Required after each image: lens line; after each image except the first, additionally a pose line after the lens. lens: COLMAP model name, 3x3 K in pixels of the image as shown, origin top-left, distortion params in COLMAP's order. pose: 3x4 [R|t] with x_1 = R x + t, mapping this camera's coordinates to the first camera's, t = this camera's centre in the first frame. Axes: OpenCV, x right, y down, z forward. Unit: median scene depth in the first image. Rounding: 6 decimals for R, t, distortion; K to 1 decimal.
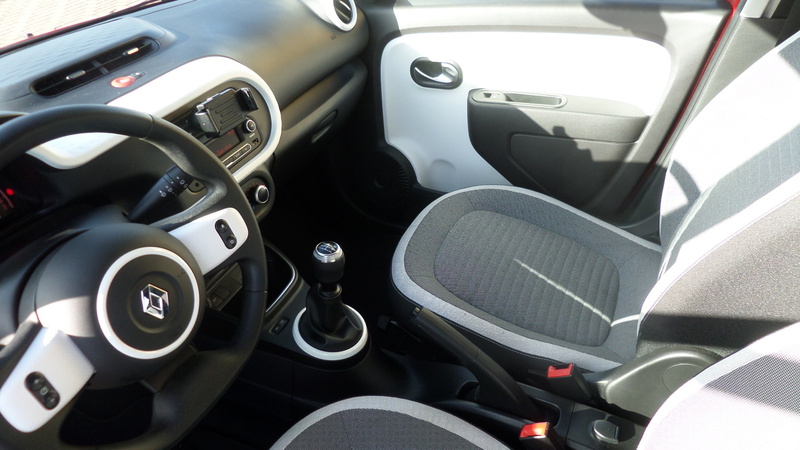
lens RADIAL K [[573.9, 0, 400.0], [0, 573.9, 225.0], [0, 0, 1]] dist [-0.005903, 0.002294]
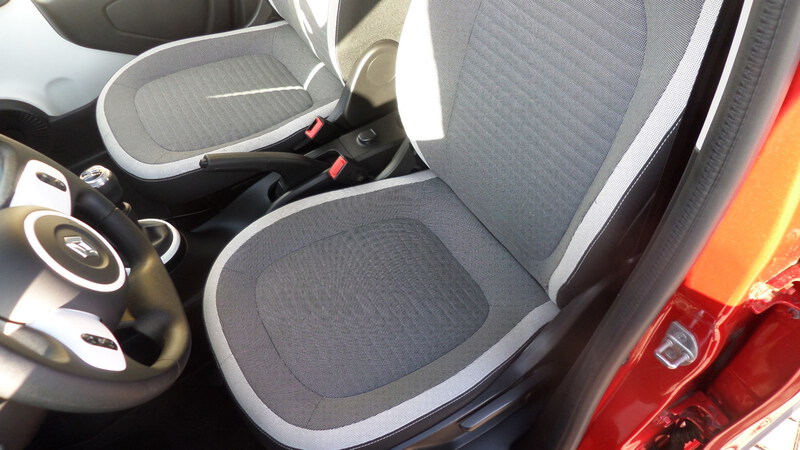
lens RADIAL K [[573.9, 0, 400.0], [0, 573.9, 225.0], [0, 0, 1]] dist [-0.005903, 0.002294]
pose [[0.560605, -0.696817, 0.447401, -0.278495], [0.574137, 0.716411, 0.396387, 0.013382], [-0.596732, 0.034653, 0.801692, -0.096932]]
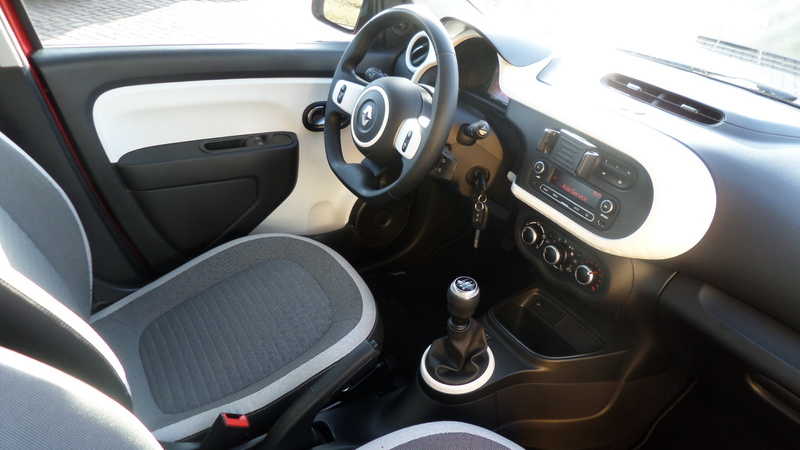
lens RADIAL K [[573.9, 0, 400.0], [0, 573.9, 225.0], [0, 0, 1]] dist [-0.005903, 0.002294]
pose [[-0.564320, 0.444325, -0.695786, 0.516965], [-0.517754, 0.465974, 0.717495, -0.587607], [0.643019, 0.765143, -0.032908, 0.777022]]
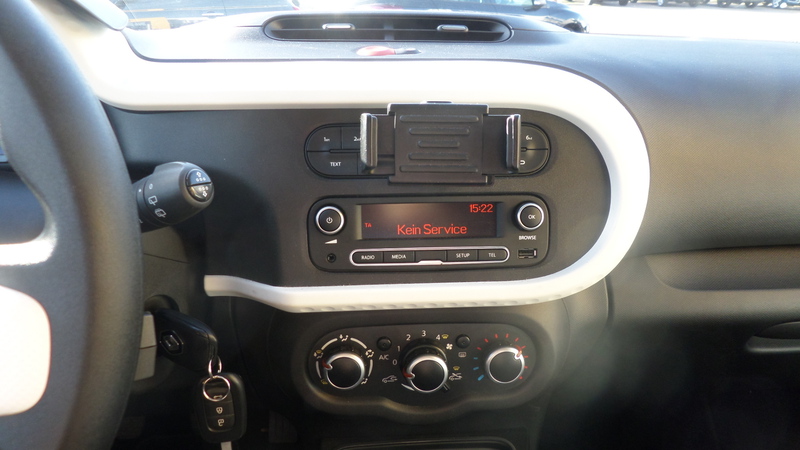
lens RADIAL K [[578.5, 0, 400.0], [0, 578.5, 225.0], [0, 0, 1]] dist [-0.036992, -0.000261]
pose [[0.492456, 0.392783, -0.776665, 0.031903], [-0.549526, 0.832325, 0.072496, -0.133238], [0.674913, 0.391097, 0.625728, 0.607587]]
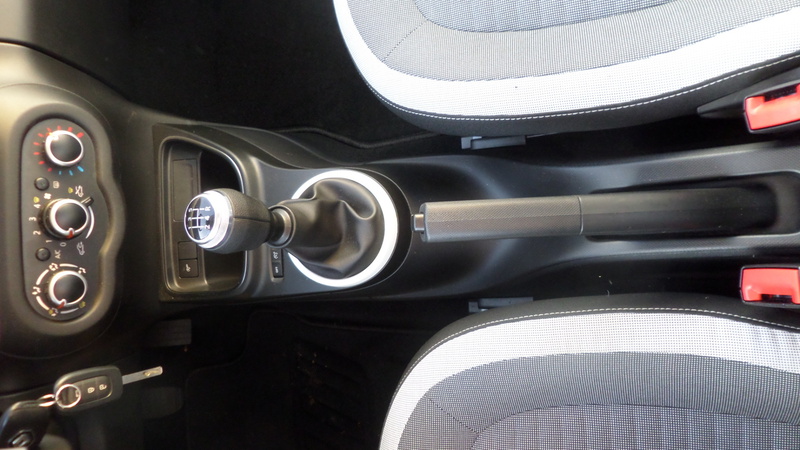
lens RADIAL K [[573.9, 0, 400.0], [0, 573.9, 225.0], [0, 0, 1]] dist [-0.005903, 0.002294]
pose [[0.764570, -0.476281, -0.434269, 0.186450], [0.644397, 0.550609, 0.530643, -0.095228], [-0.013623, -0.685555, 0.727893, 0.563143]]
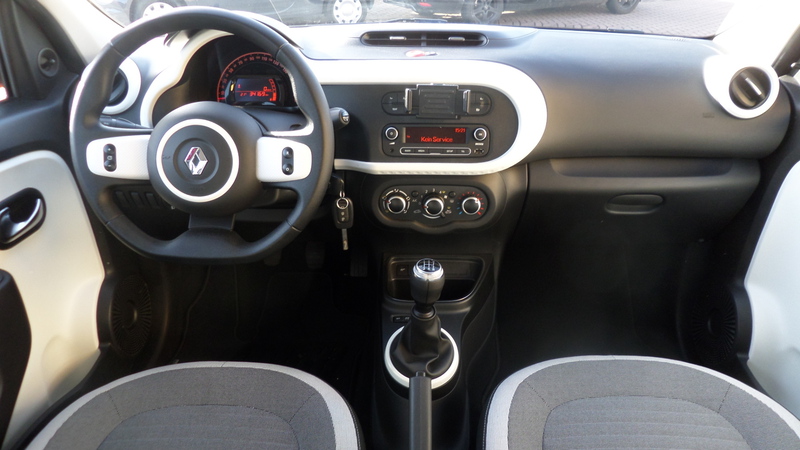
lens RADIAL K [[573.9, 0, 400.0], [0, 573.9, 225.0], [0, 0, 1]] dist [-0.005903, 0.002294]
pose [[0.401771, 0.485046, -0.776731, 0.482323], [-0.563199, 0.799697, 0.208068, -0.161760], [0.722072, 0.353858, 0.594472, 0.341148]]
